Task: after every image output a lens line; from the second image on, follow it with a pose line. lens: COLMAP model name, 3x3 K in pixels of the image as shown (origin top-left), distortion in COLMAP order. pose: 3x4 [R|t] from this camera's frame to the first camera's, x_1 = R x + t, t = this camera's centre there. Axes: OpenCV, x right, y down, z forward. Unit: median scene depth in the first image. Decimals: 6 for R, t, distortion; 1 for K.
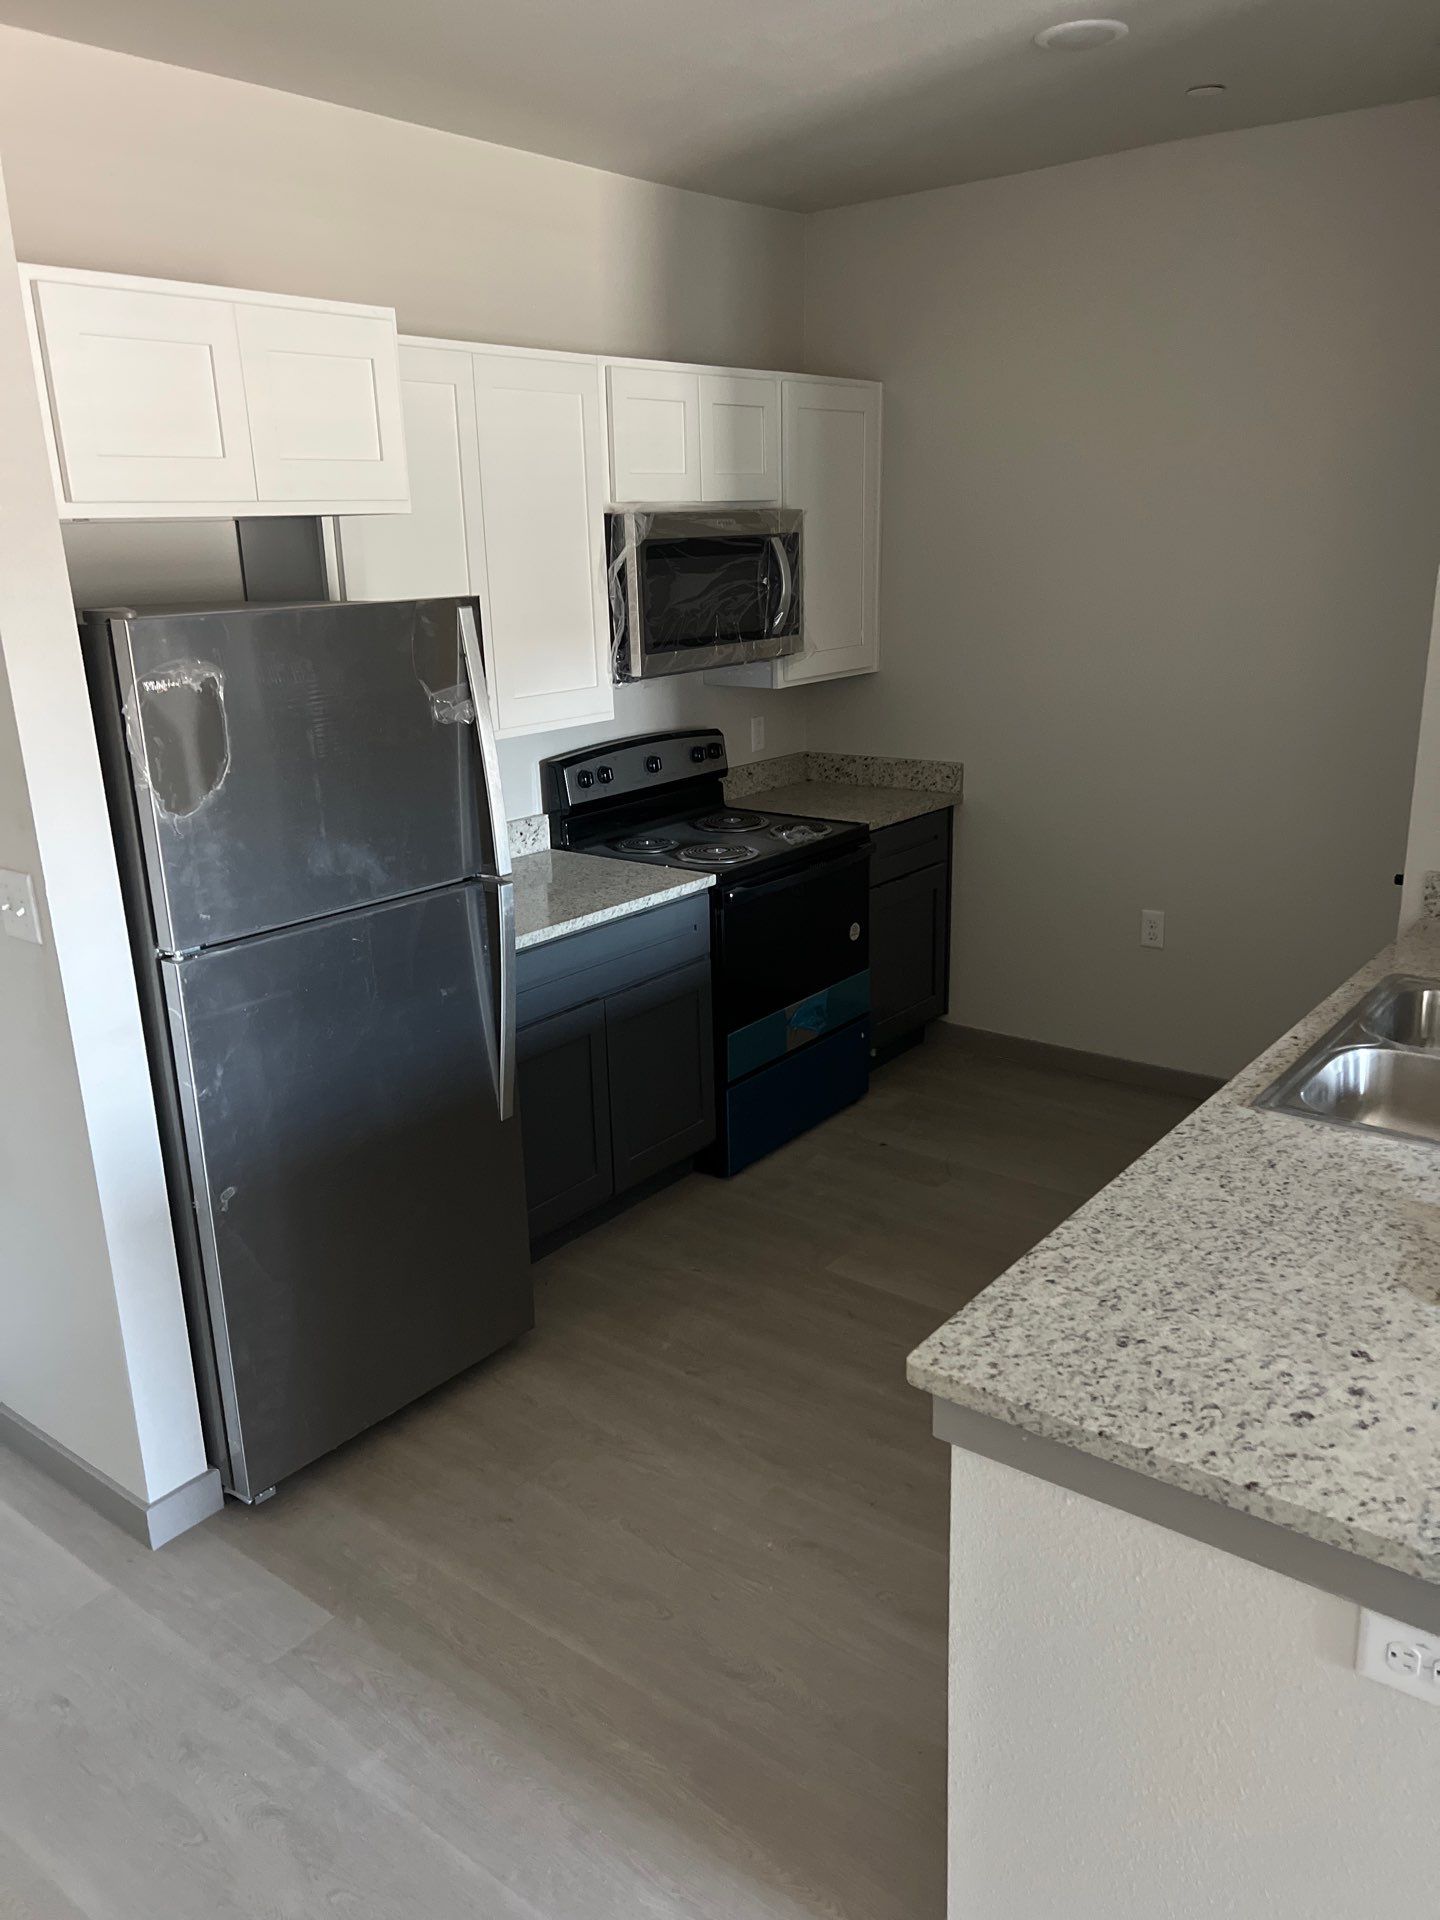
lens RADIAL K [[1444.5, 0, 714.1], [0, 1444.5, 962.8], [0, 0, 1]] dist [0.013415, 0.000311]
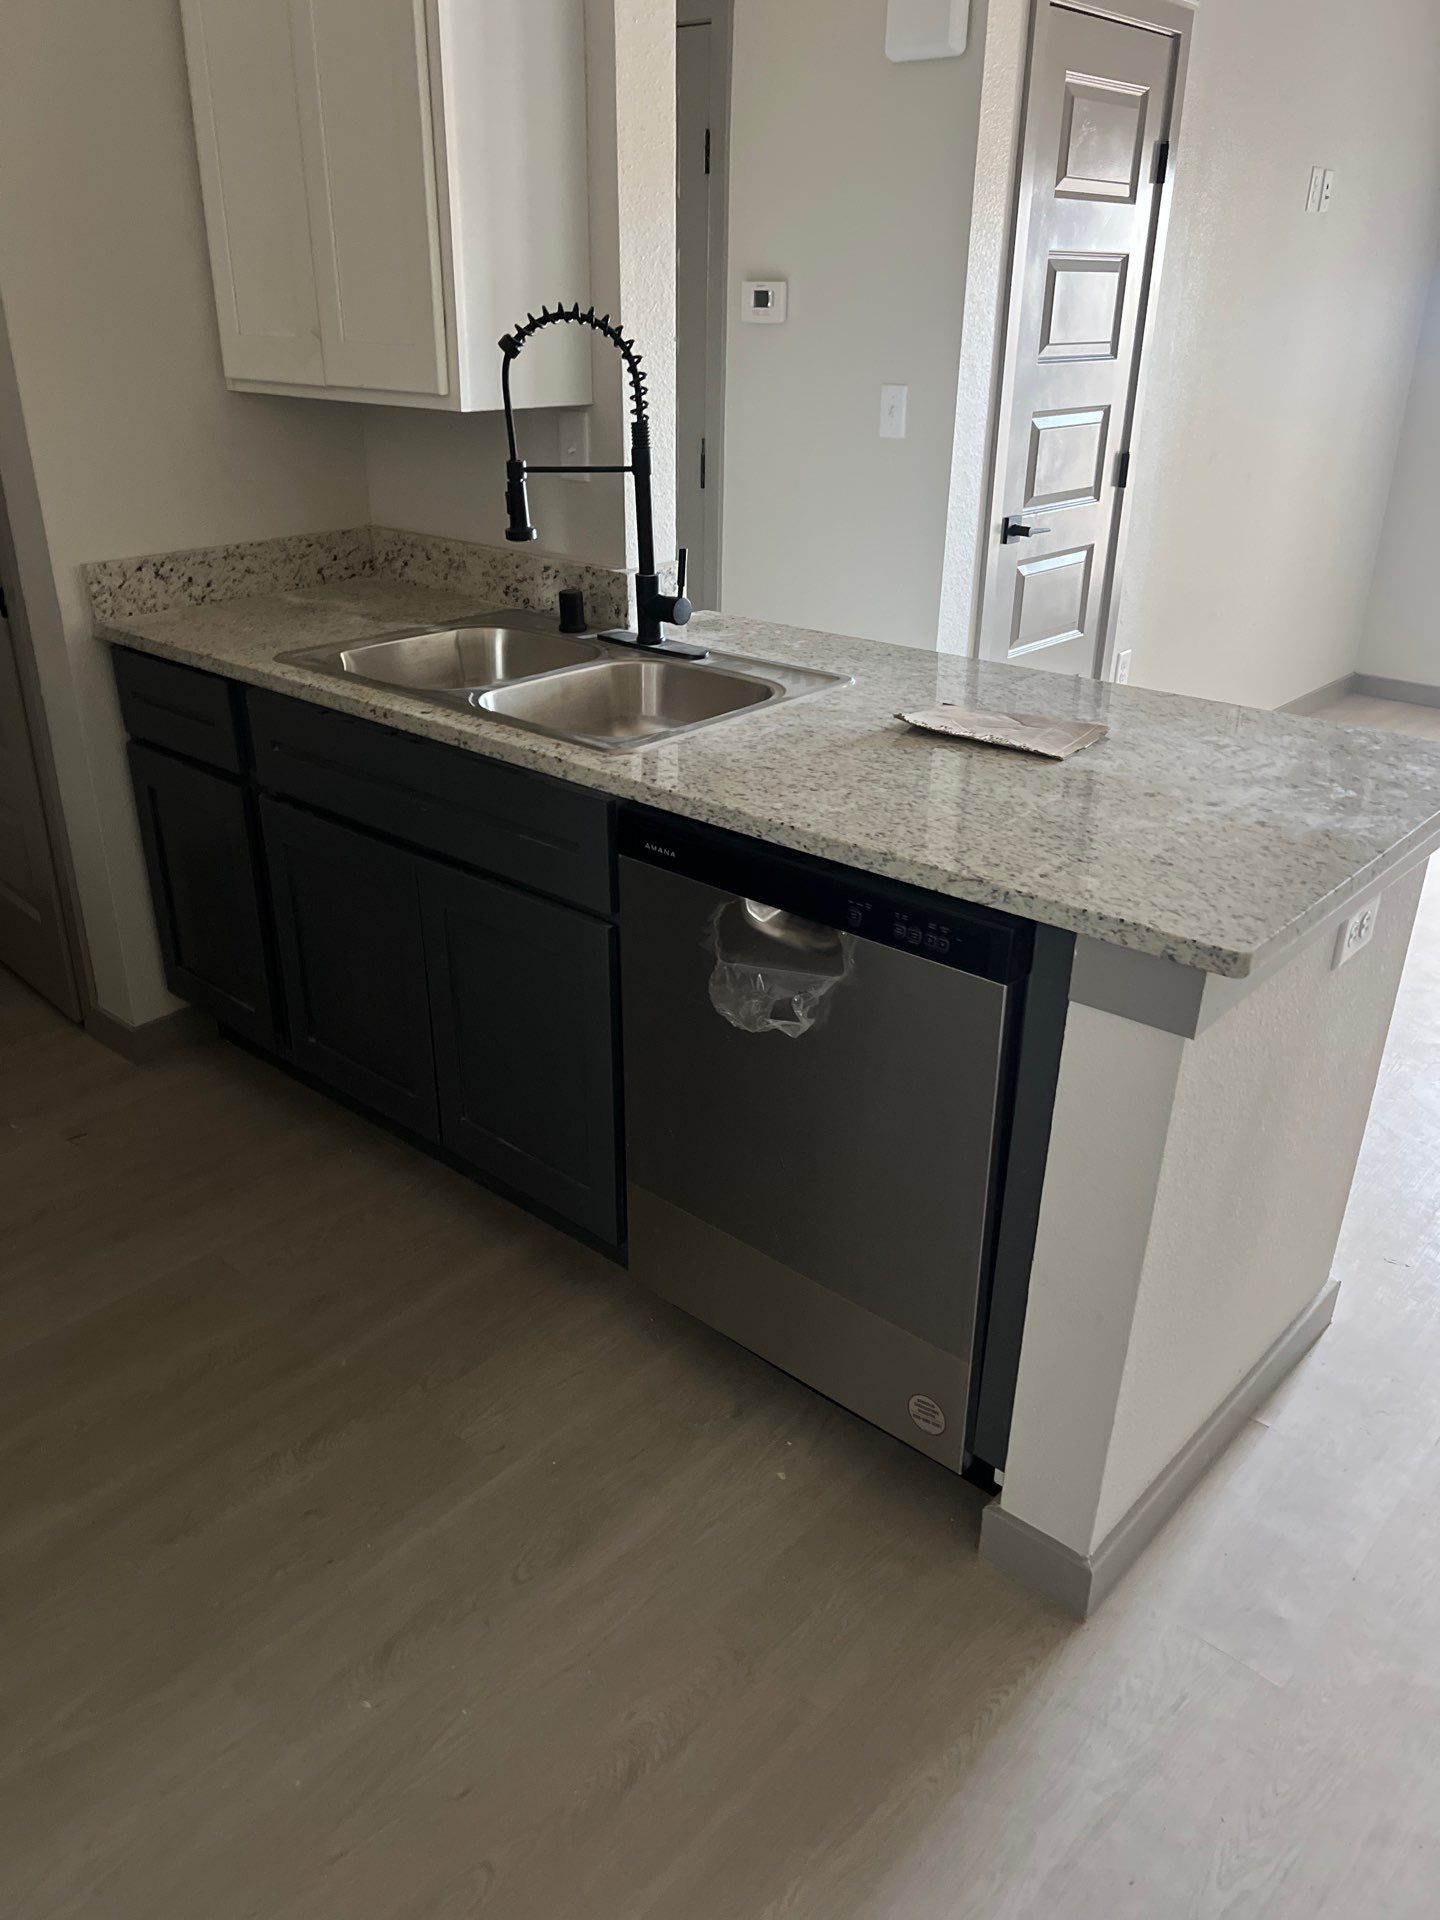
lens RADIAL K [[1444.5, 0, 717.1], [0, 1444.5, 959.8], [0, 0, 1]] dist [0.013415, 0.000311]
pose [[0.064602, -0.390047, 0.918526, -0.532534], [0.275716, 0.891595, 0.359219, -0.097373], [-0.959066, 0.230046, 0.165141, 0.881228]]
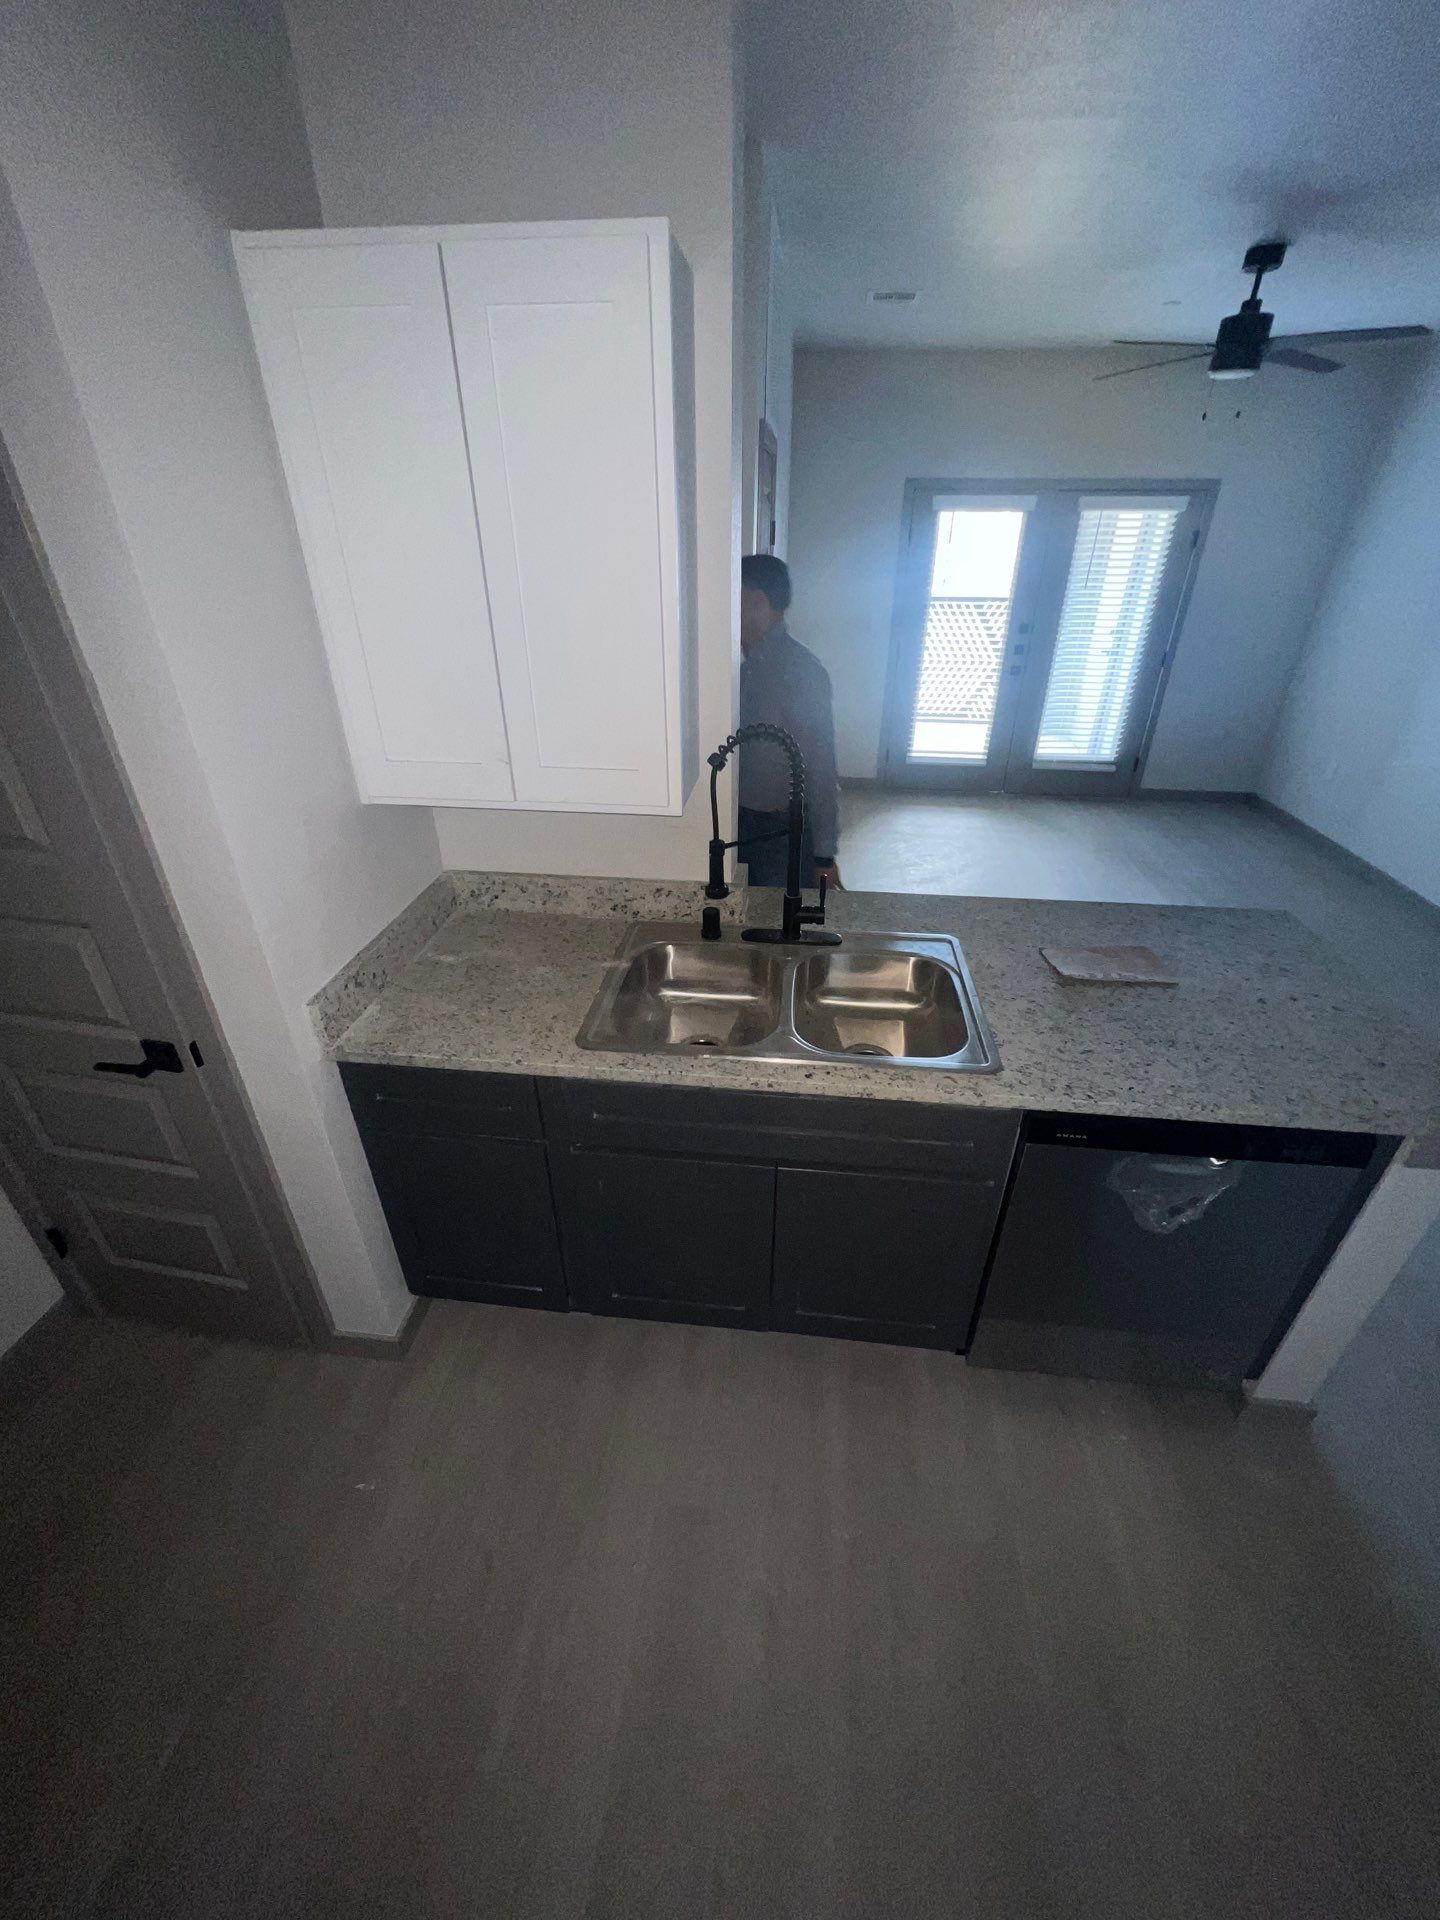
lens RADIAL K [[785.5, 0, 714.3], [0, 785.5, 954.1], [0, 0, 1]] dist [-0.000858, -0.000028]
pose [[-0.508222, -0.395058, 0.765271, 0.022681], [0.266670, 0.772727, 0.576003, -0.466426], [-0.818901, 0.496812, -0.287367, 1.437165]]
